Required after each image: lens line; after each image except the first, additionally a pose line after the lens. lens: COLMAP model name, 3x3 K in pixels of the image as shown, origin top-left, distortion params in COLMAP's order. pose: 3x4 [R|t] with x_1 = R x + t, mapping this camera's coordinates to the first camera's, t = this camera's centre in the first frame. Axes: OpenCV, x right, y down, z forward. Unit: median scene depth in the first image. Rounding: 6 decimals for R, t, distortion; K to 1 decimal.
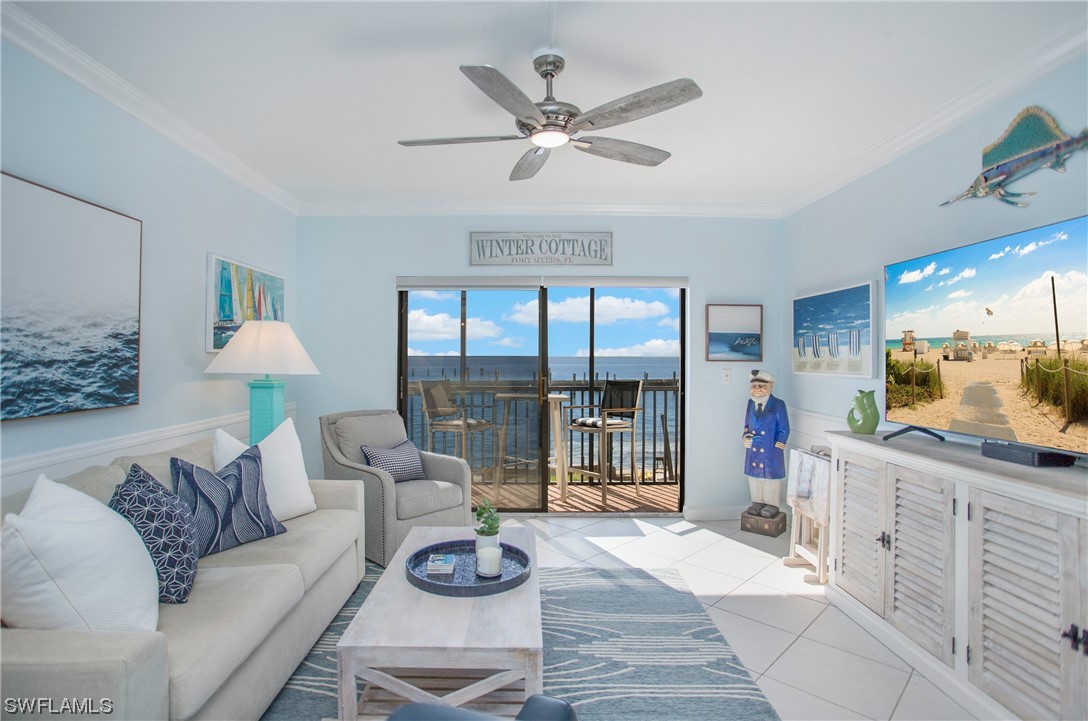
lens RADIAL K [[511.5, 0, 544.0], [0, 511.5, 360.5], [0, 0, 1]] dist [-0.001043, -0.000060]
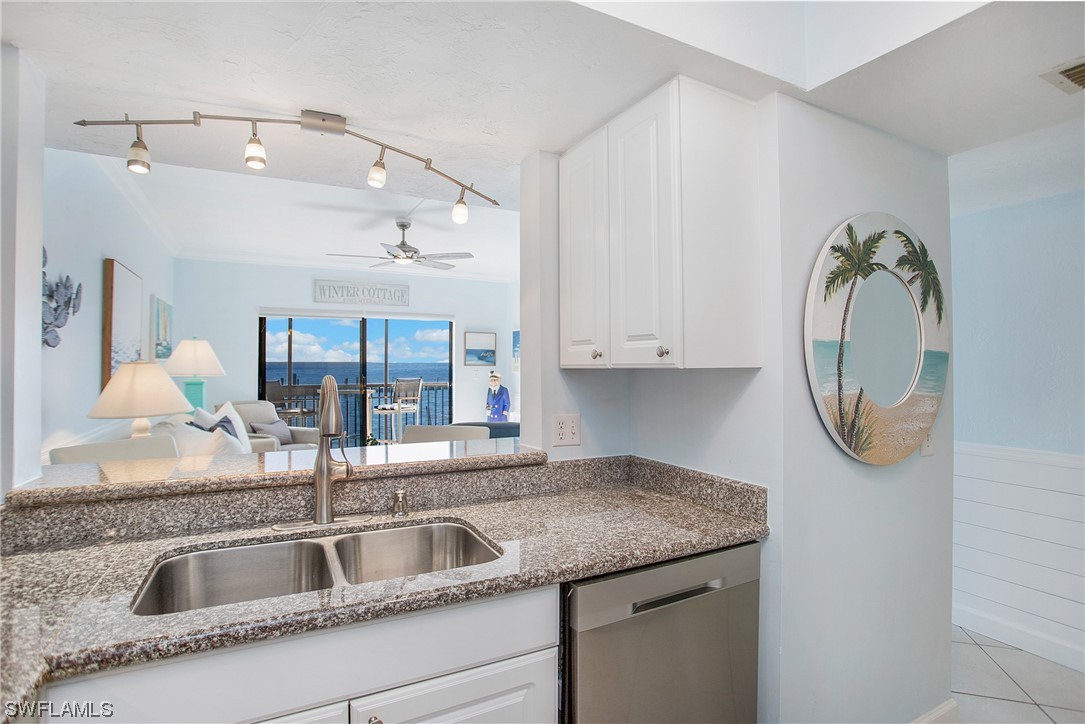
lens RADIAL K [[525.6, 0, 542.5], [0, 525.6, 362.0], [0, 0, 1]] dist [-0.001492, -0.000242]
pose [[0.879041, -0.001101, 0.476744, -0.286373], [0.004587, 0.999971, -0.006148, 0.000597], [-0.476723, 0.007591, 0.879021, -0.647970]]
